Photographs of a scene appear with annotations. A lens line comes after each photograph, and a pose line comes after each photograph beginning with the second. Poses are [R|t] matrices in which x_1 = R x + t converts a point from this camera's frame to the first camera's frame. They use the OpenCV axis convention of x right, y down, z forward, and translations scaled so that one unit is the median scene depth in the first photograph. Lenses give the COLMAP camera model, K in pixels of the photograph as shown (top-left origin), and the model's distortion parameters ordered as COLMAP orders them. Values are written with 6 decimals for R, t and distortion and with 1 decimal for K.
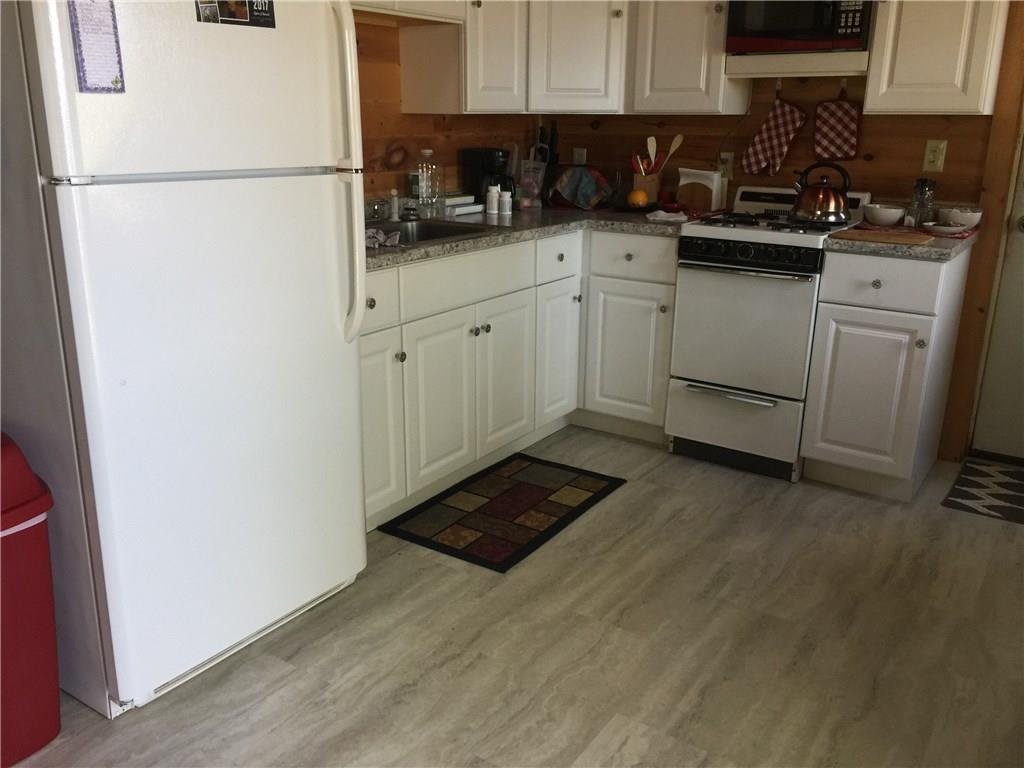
lens RADIAL K [[876.0, 0, 509.3], [0, 876.0, 385.3], [0, 0, 1]] dist [0.063144, -0.060197]
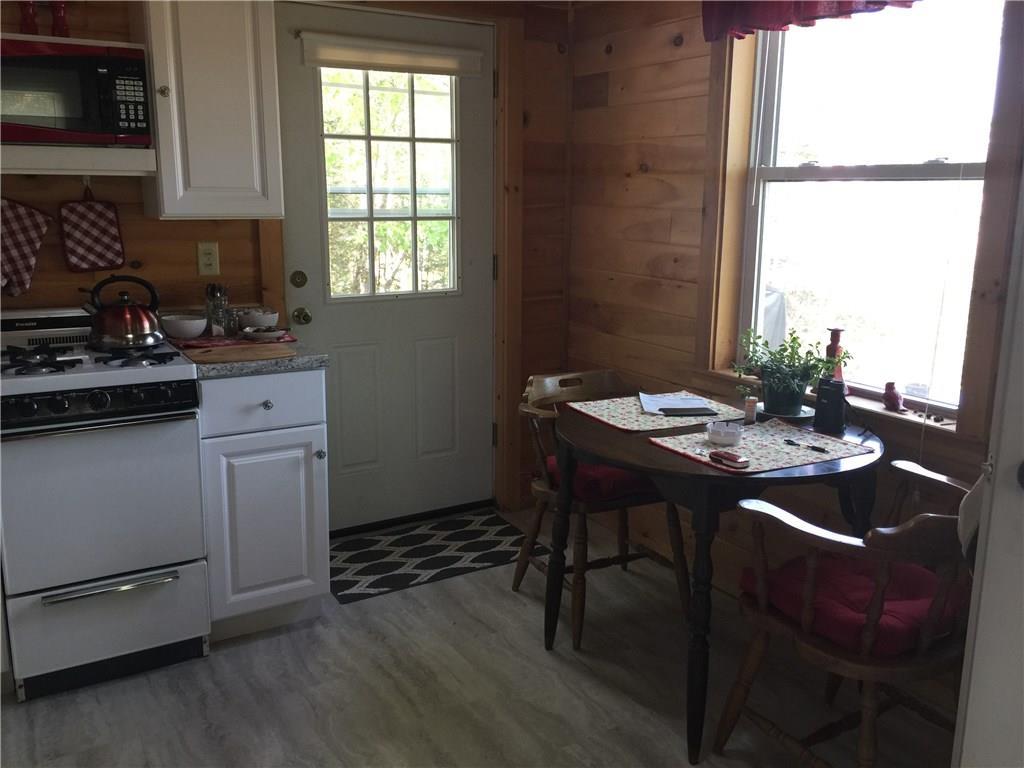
lens RADIAL K [[876.0, 0, 512.3], [0, 876.0, 379.6], [0, 0, 1]] dist [0.063144, -0.060197]
pose [[0.414729, -0.199894, 0.887717, -0.250589], [0.266899, 0.959386, 0.091341, -0.141221], [-0.869922, 0.199050, 0.451237, 0.338591]]
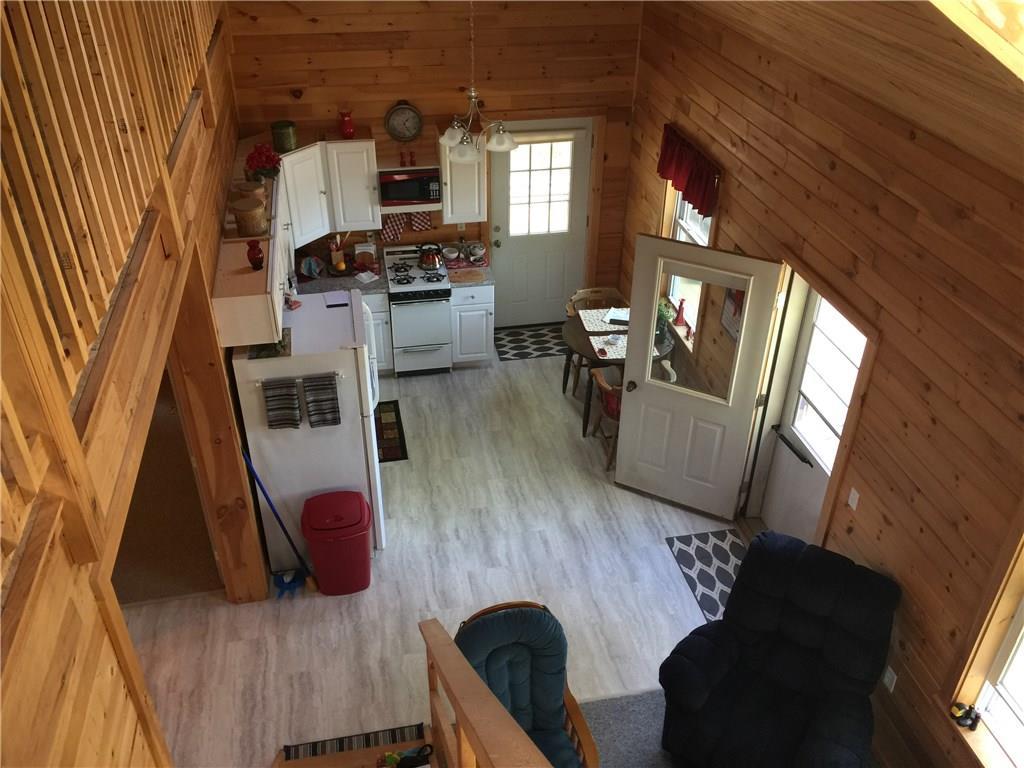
lens RADIAL K [[876.0, 0, 511.4], [0, 876.0, 382.4], [0, 0, 1]] dist [0.063144, -0.060197]
pose [[0.702593, -0.396557, 0.590852, -1.035518], [0.209970, 0.908887, 0.360330, -0.726415], [-0.679908, -0.129105, 0.721842, -0.894021]]
